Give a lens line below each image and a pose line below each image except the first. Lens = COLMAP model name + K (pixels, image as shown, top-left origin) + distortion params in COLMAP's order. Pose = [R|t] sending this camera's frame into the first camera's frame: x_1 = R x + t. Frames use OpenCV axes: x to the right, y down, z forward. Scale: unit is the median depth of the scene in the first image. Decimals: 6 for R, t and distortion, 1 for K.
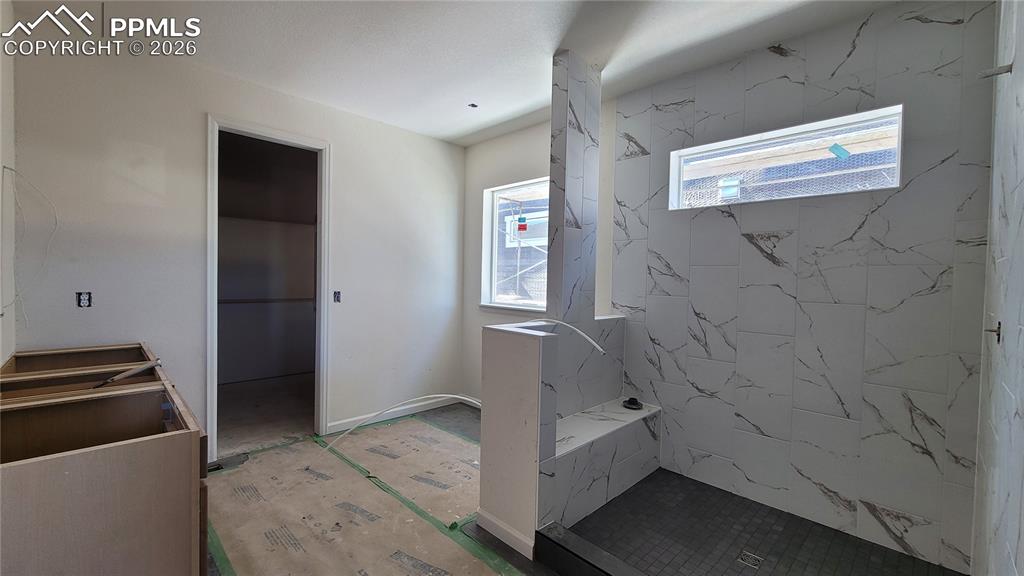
lens RADIAL K [[416.7, 0, 519.8], [0, 416.7, 284.3], [0, 0, 1]] dist [0.002121, 0.000102]
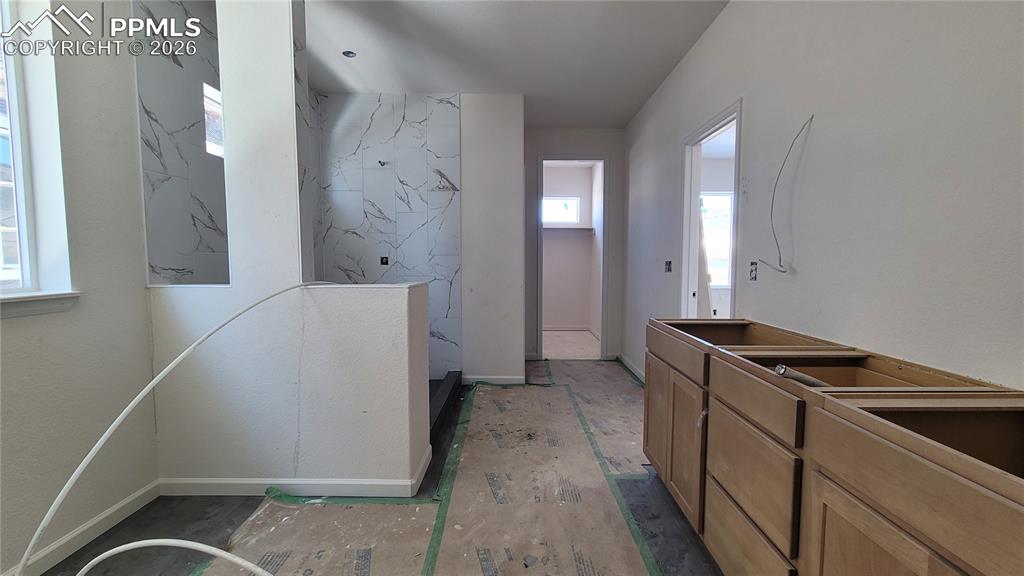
lens RADIAL K [[416.7, 0, 515.6], [0, 416.7, 286.9], [0, 0, 1]] dist [0.002121, 0.000102]
pose [[-0.692976, -0.064548, 0.718066, -0.700817], [0.006905, 0.995344, 0.096137, 0.019699], [-0.720928, 0.071579, -0.689304, 1.132092]]
